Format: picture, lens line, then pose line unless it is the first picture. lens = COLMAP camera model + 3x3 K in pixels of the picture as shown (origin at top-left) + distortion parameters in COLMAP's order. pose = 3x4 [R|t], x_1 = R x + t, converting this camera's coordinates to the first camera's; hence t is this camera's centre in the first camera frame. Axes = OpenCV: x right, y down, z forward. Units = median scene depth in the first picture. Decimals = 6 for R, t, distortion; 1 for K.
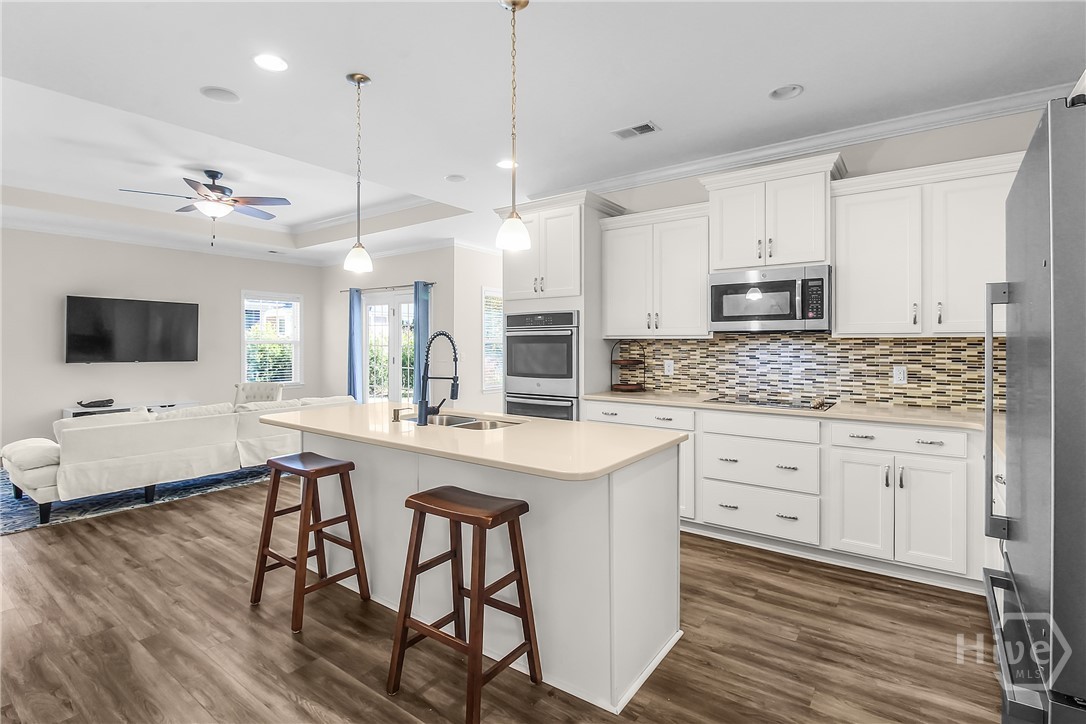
lens RADIAL K [[517.1, 0, 531.1], [0, 517.1, 342.9], [0, 0, 1]] dist [-0.014674, -0.004831]
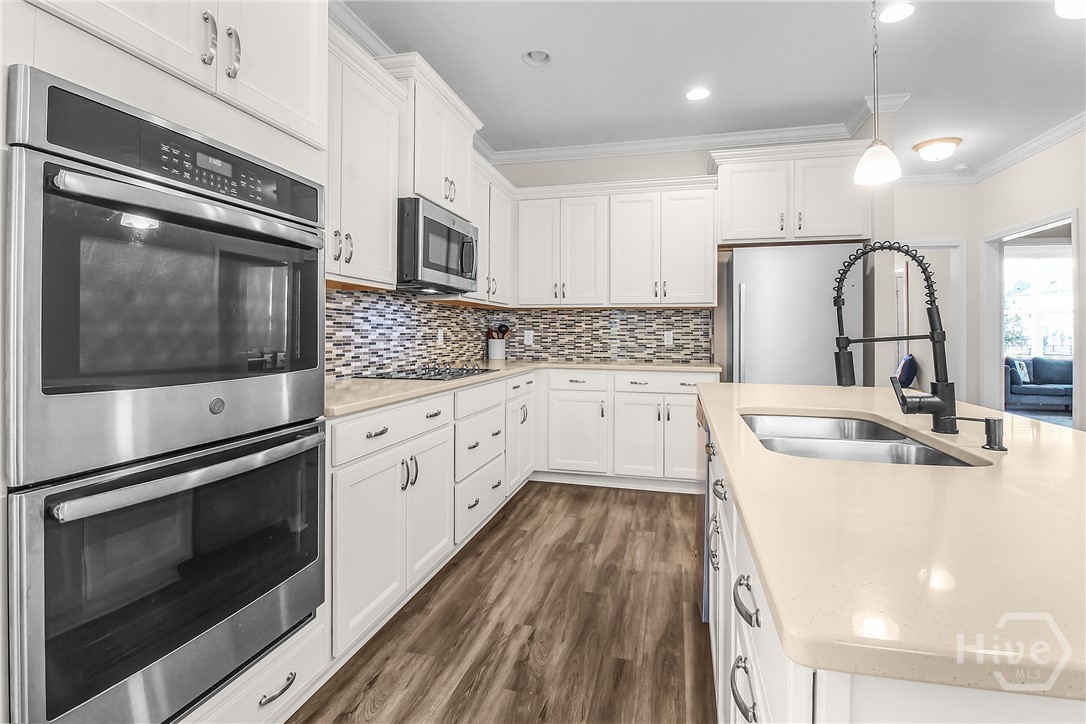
lens RADIAL K [[517.1, 0, 555.3], [0, 517.1, 335.5], [0, 0, 1]] dist [-0.014674, -0.004831]
pose [[-0.406507, -0.006782, 0.913623, -0.353745], [-0.006839, 0.999967, 0.004380, 0.046936], [-0.913622, -0.004468, -0.406540, 1.084599]]
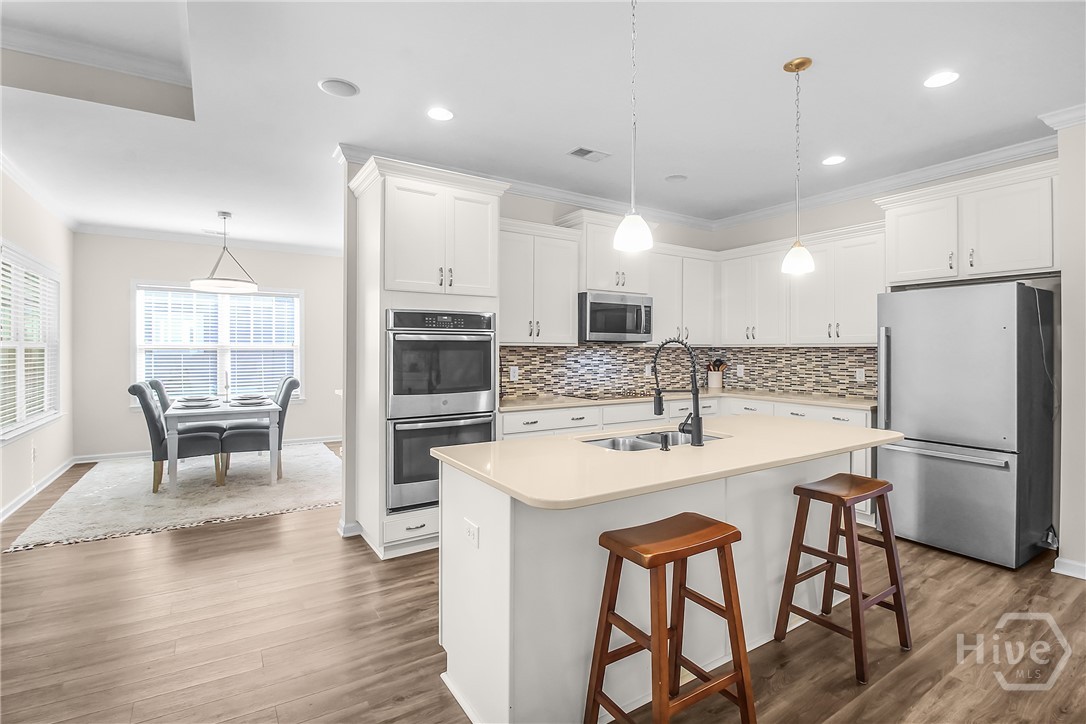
lens RADIAL K [[517.1, 0, 546.6], [0, 517.1, 352.4], [0, 0, 1]] dist [-0.014674, -0.004831]
pose [[0.336913, -0.005012, 0.941523, -0.780926], [-0.003832, 0.999970, 0.006695, -0.002061], [-0.941528, -0.005864, 0.336884, 0.670821]]
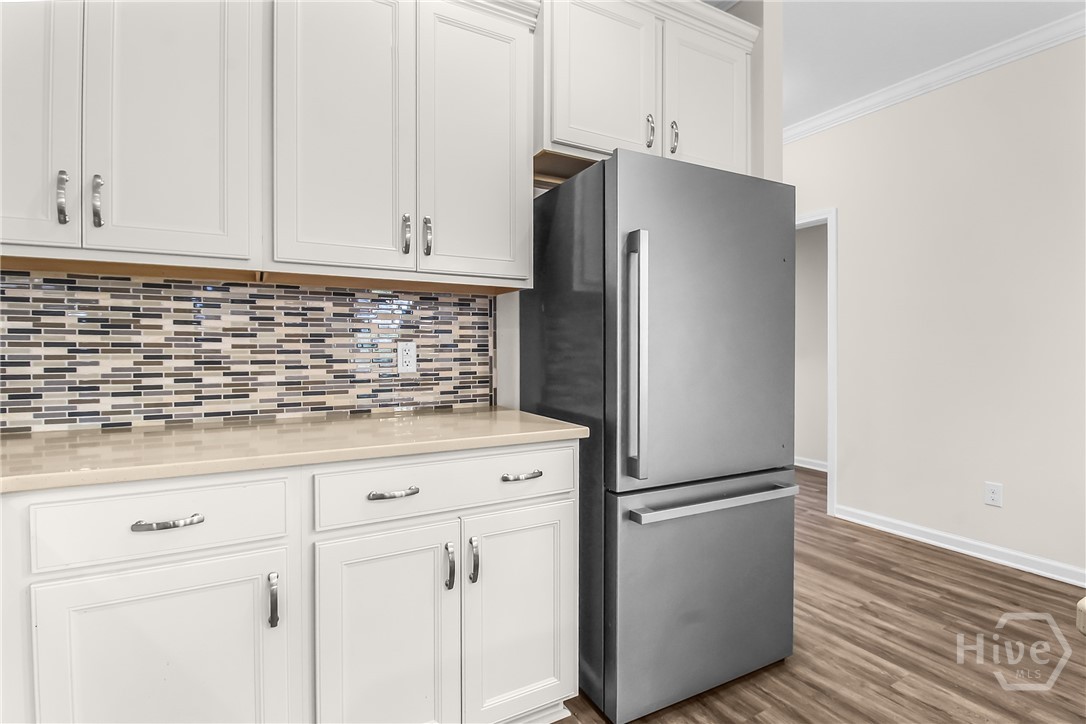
lens RADIAL K [[517.1, 0, 544.4], [0, 517.1, 347.5], [0, 0, 1]] dist [-0.014674, -0.004831]
pose [[-0.919623, -0.003913, 0.392783, 0.274134], [-0.003381, 0.999992, 0.002048, 0.044643], [-0.392788, 0.000556, -0.919629, 0.798291]]
